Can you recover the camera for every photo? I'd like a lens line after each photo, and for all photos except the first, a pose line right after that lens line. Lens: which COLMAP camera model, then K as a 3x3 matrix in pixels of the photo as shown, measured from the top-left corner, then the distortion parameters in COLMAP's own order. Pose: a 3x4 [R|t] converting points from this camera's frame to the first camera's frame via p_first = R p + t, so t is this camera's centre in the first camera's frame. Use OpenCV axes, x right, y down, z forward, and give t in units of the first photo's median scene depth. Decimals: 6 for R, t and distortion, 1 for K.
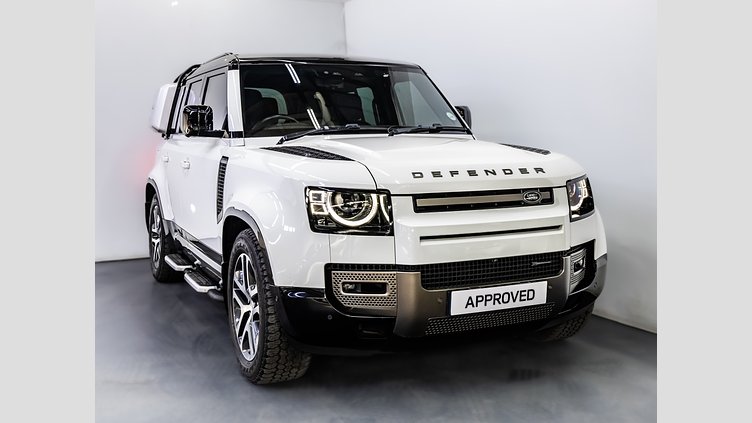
lens RADIAL K [[759.3, 0, 376.0], [0, 759.3, 211.5], [0, 0, 1]] dist [-0.016455, -0.004175]
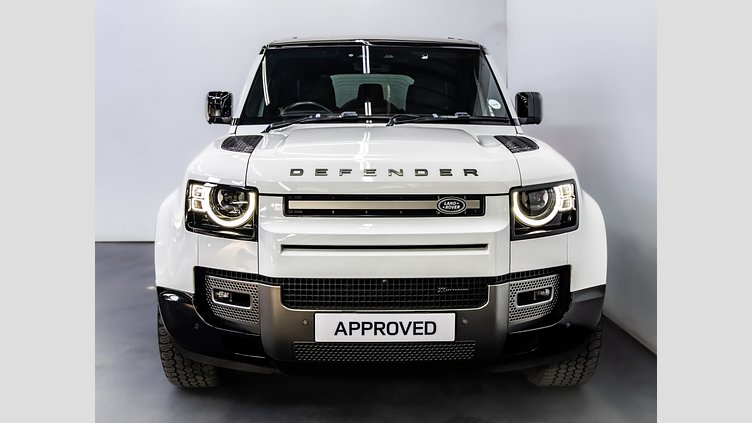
lens RADIAL K [[759.3, 0, 376.0], [0, 759.3, 211.5], [0, 0, 1]] dist [-0.016455, -0.004175]
pose [[0.920814, 0.060520, -0.385277, 0.454452], [-0.054920, 0.998164, 0.025535, -0.029896], [0.386115, -0.002354, 0.922448, 0.244999]]
